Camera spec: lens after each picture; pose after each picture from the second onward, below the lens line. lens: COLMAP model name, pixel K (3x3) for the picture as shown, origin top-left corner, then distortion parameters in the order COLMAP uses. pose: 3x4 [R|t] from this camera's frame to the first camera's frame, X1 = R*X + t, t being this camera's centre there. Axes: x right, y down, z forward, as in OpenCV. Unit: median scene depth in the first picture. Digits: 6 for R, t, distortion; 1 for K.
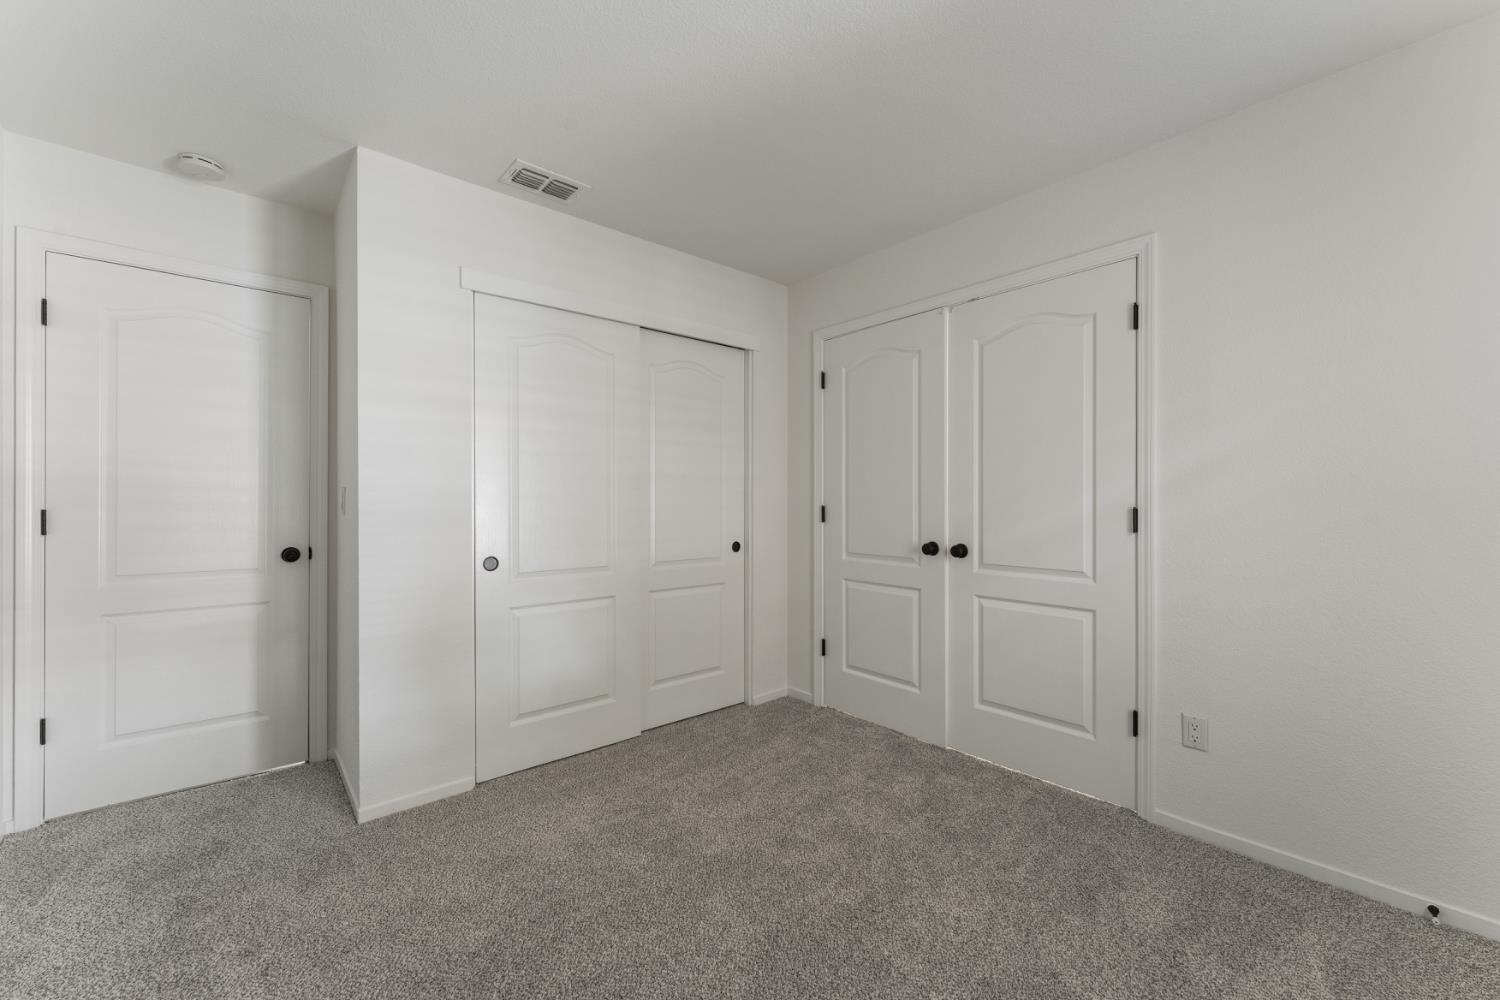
lens RADIAL K [[592.7, 0, 745.7], [0, 592.7, 499.5], [0, 0, 1]] dist [-0.000446, -0.000238]
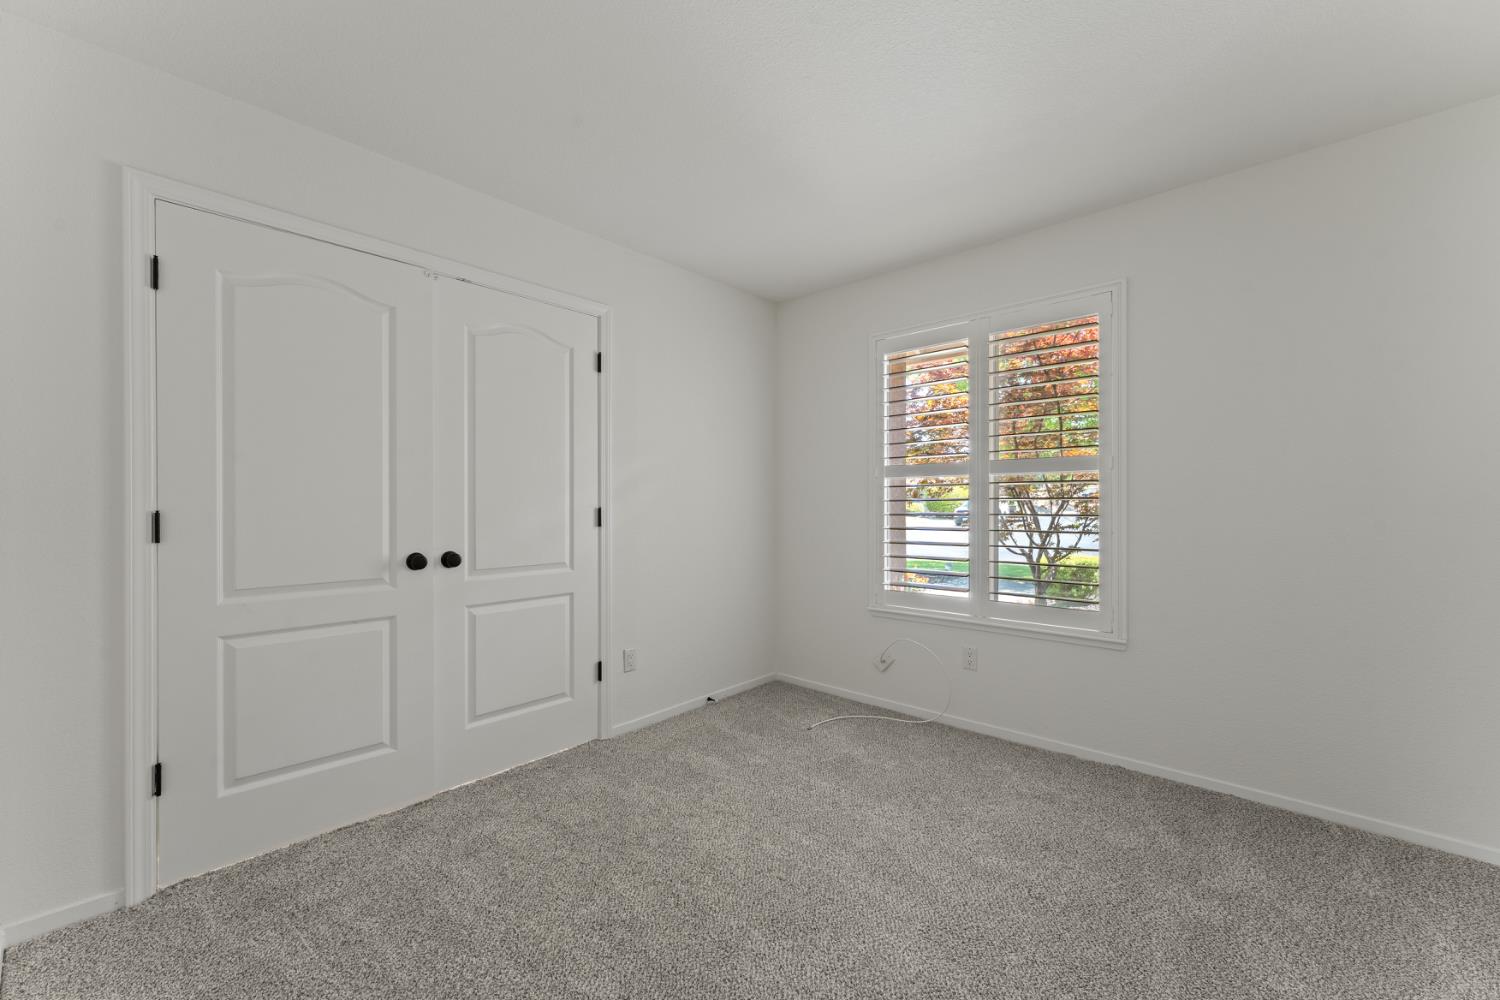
lens RADIAL K [[592.7, 0, 754.6], [0, 592.7, 505.9], [0, 0, 1]] dist [-0.000446, -0.000238]
pose [[-0.119835, -0.001138, 0.992793, -0.576844], [0.002111, 0.999997, 0.001401, 0.007436], [-0.992792, 0.002264, -0.119832, 0.677597]]
